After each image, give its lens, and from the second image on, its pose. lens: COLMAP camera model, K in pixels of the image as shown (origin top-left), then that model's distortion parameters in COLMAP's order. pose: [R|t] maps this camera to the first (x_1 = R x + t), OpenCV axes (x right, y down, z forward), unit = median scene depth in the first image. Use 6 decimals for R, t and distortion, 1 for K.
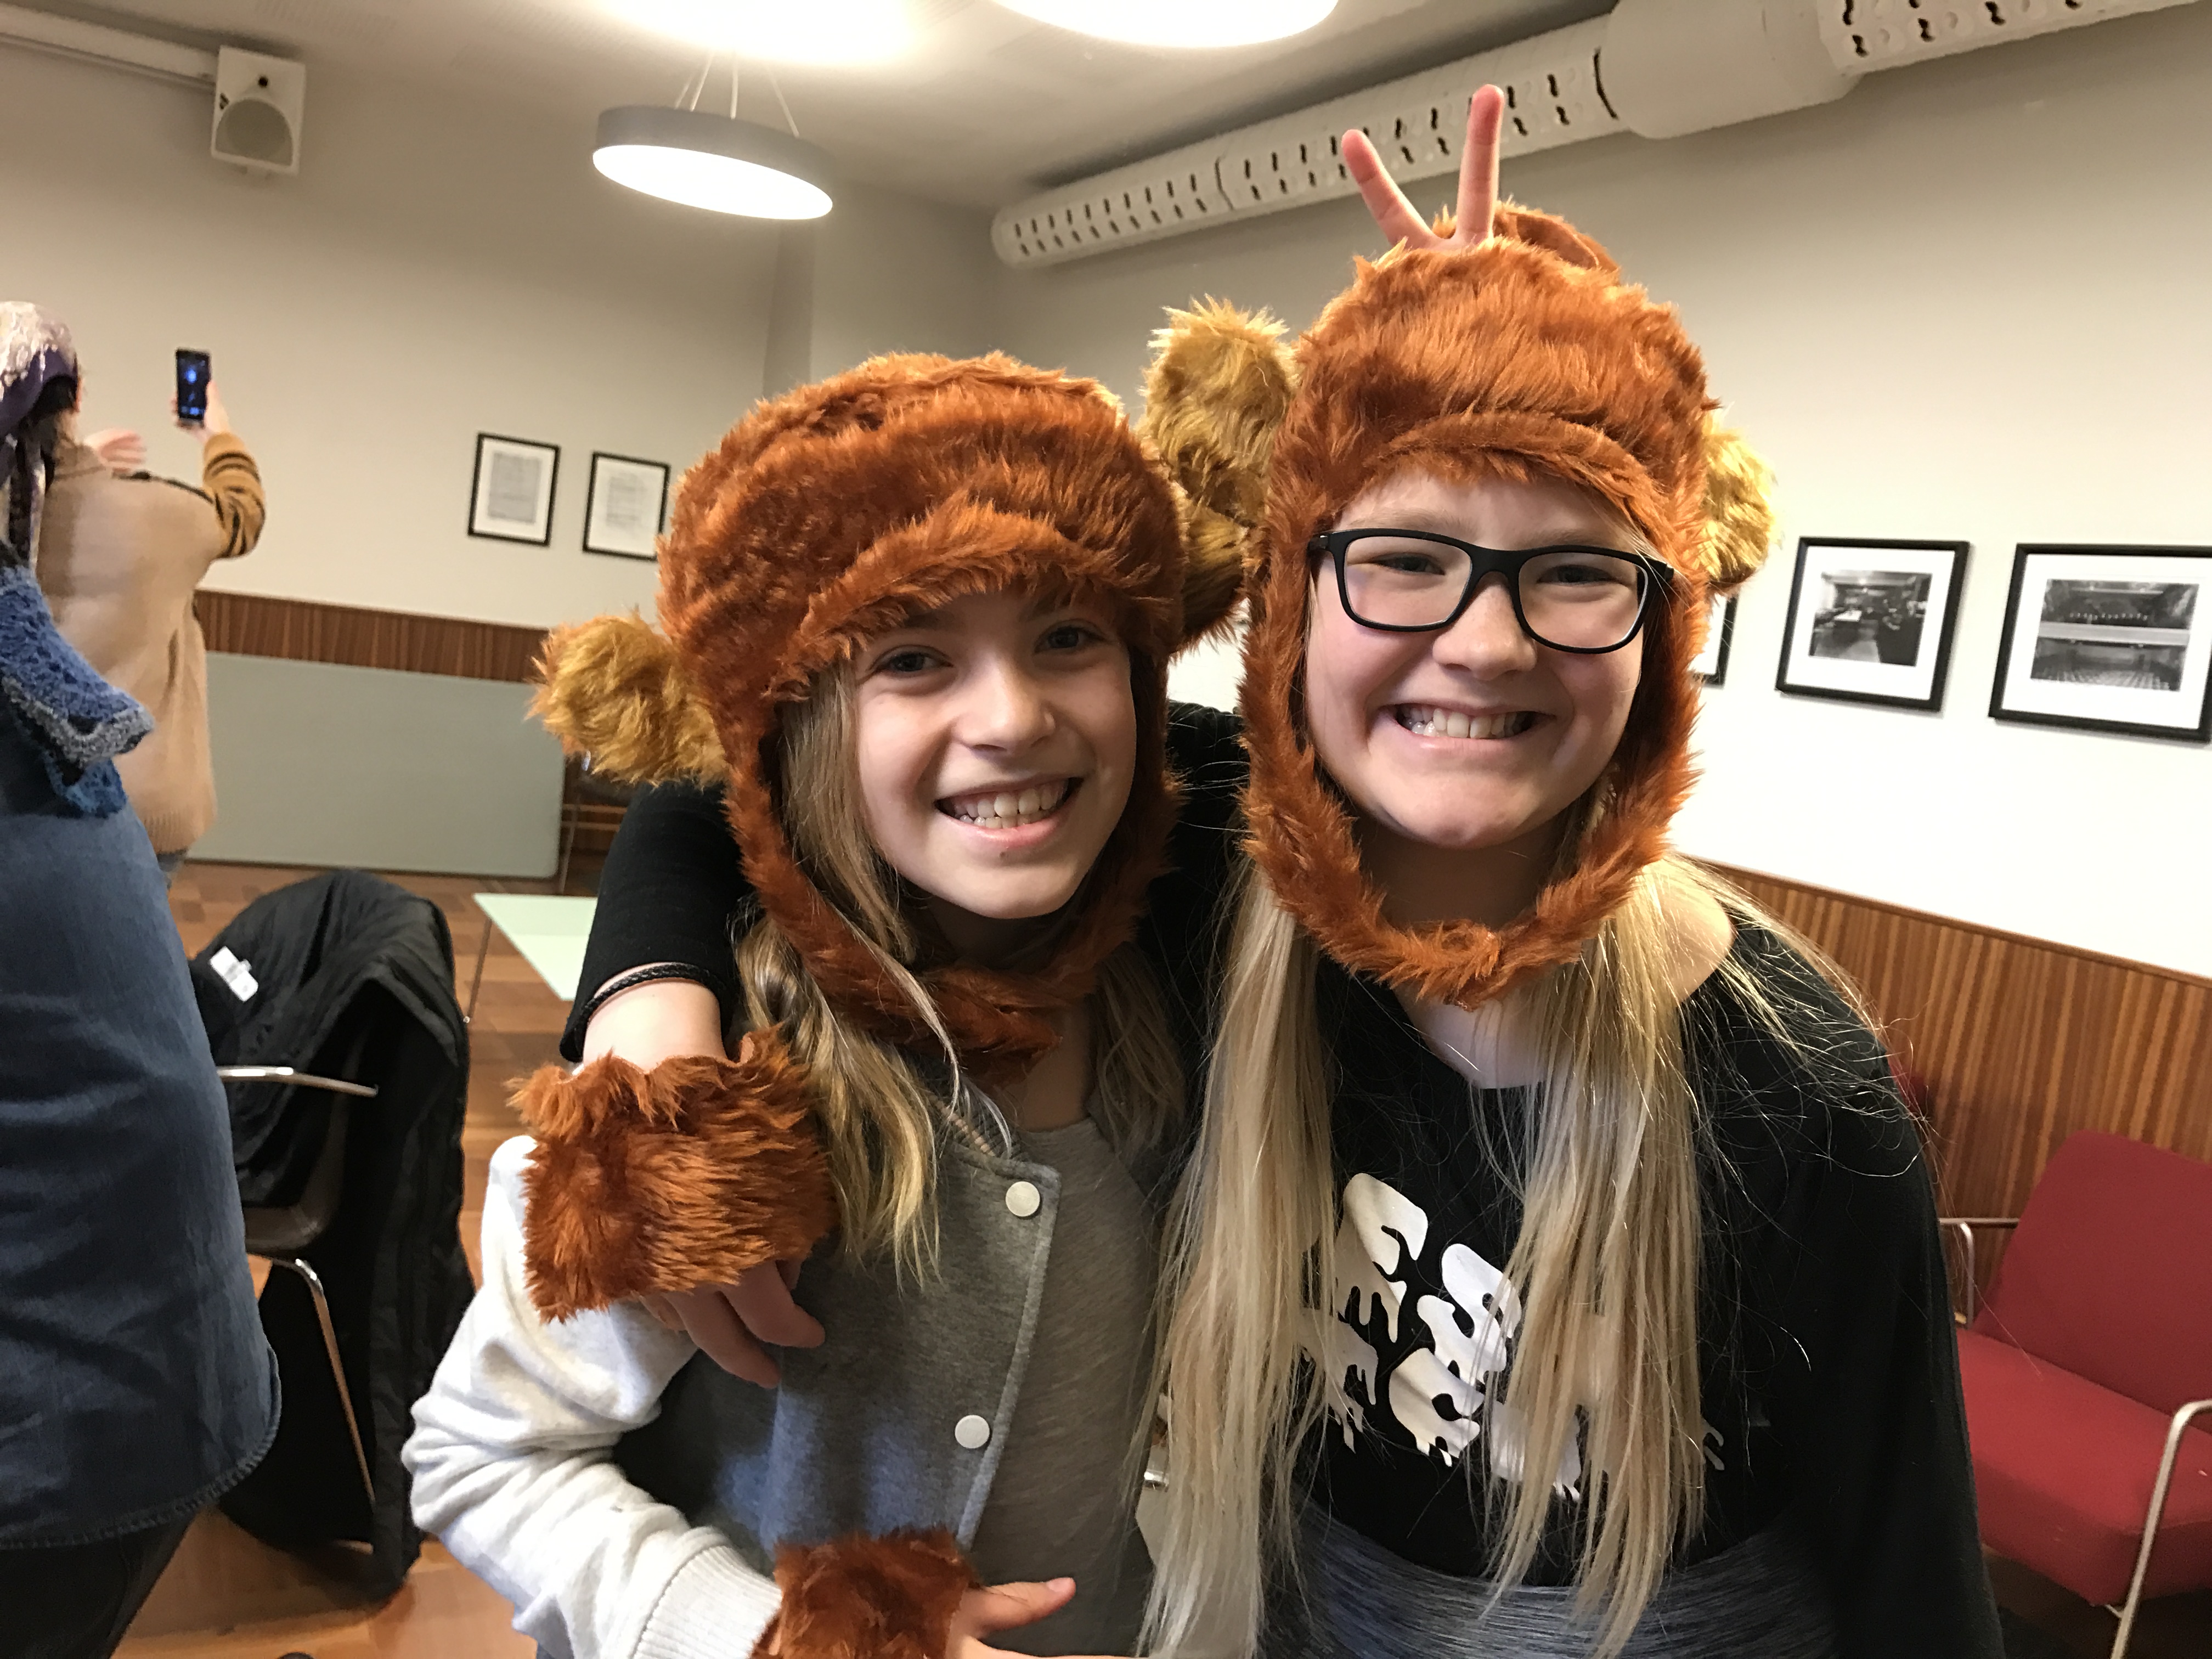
lens RADIAL K [[1849.0, 0, 1101.7], [0, 1849.0, 805.3], [0, 0, 1]] dist [-0.005295, 0.034652]
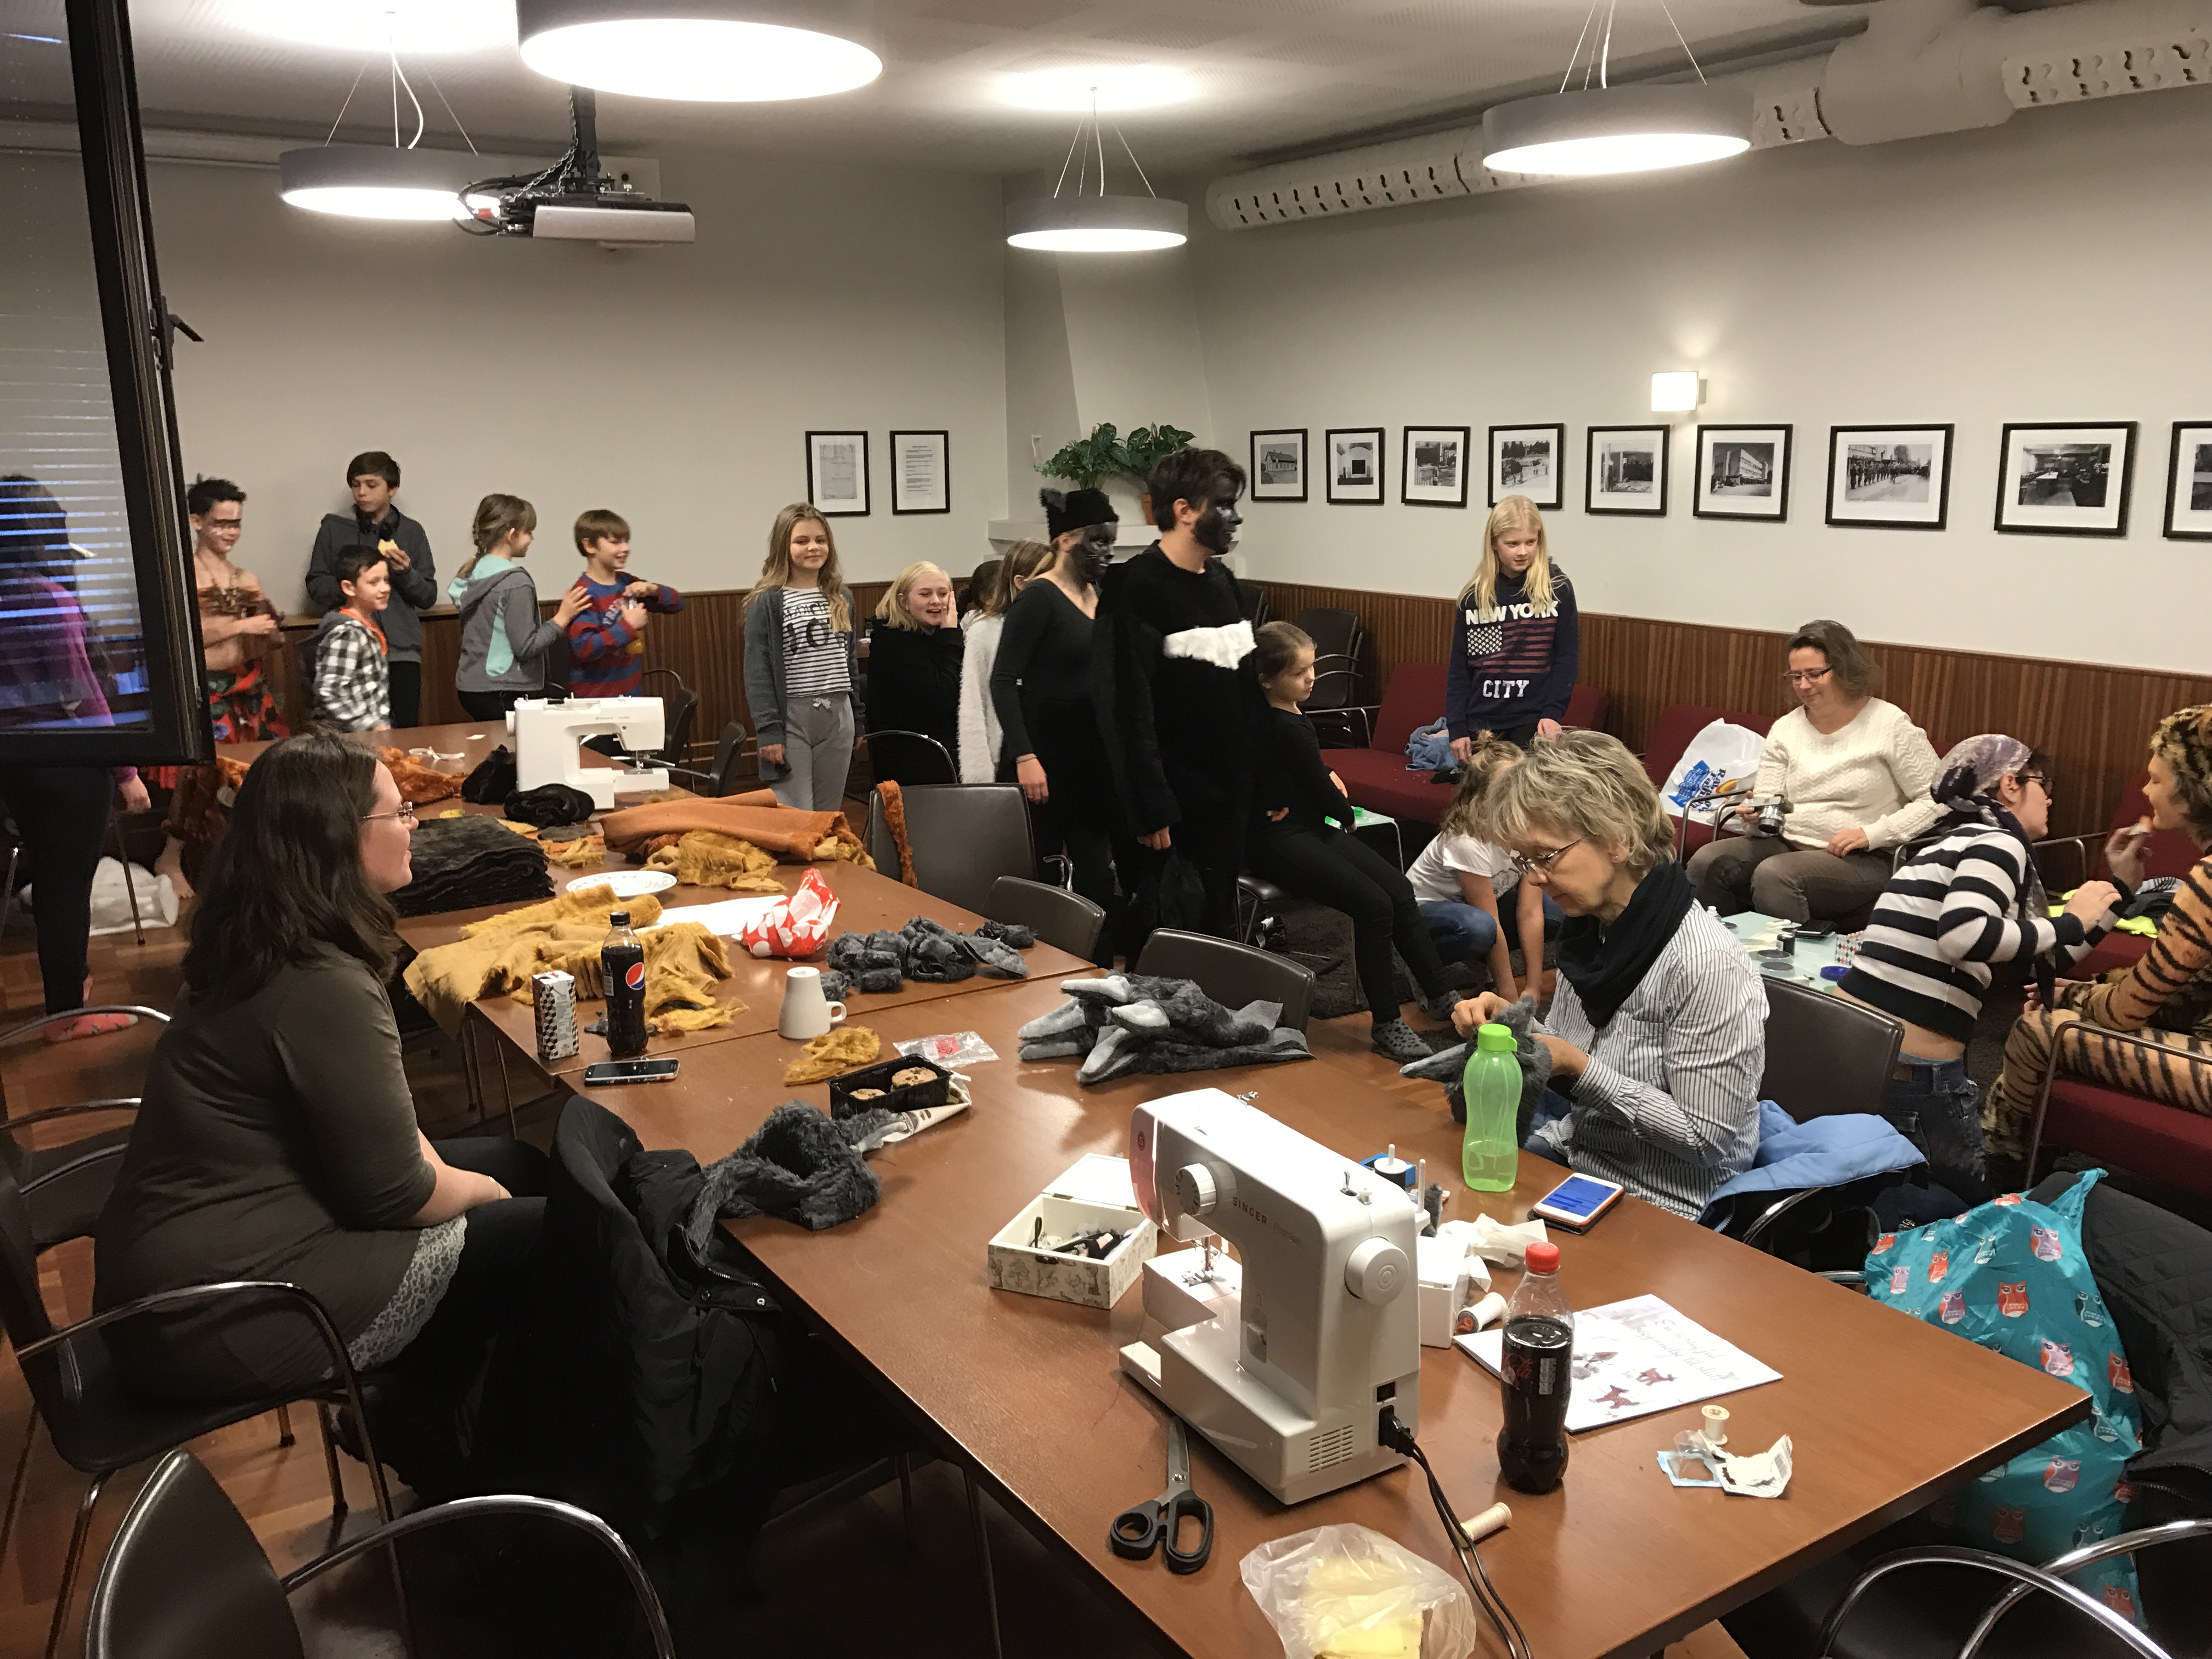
lens RADIAL K [[1849.0, 0, 1103.6], [0, 1849.0, 797.9], [0, 0, 1]] dist [-0.005295, 0.034652]
pose [[0.984851, -0.161481, 0.063181, -0.476634], [0.153788, 0.981740, 0.111965, -0.131411], [-0.080107, -0.100552, 0.991702, -0.437918]]
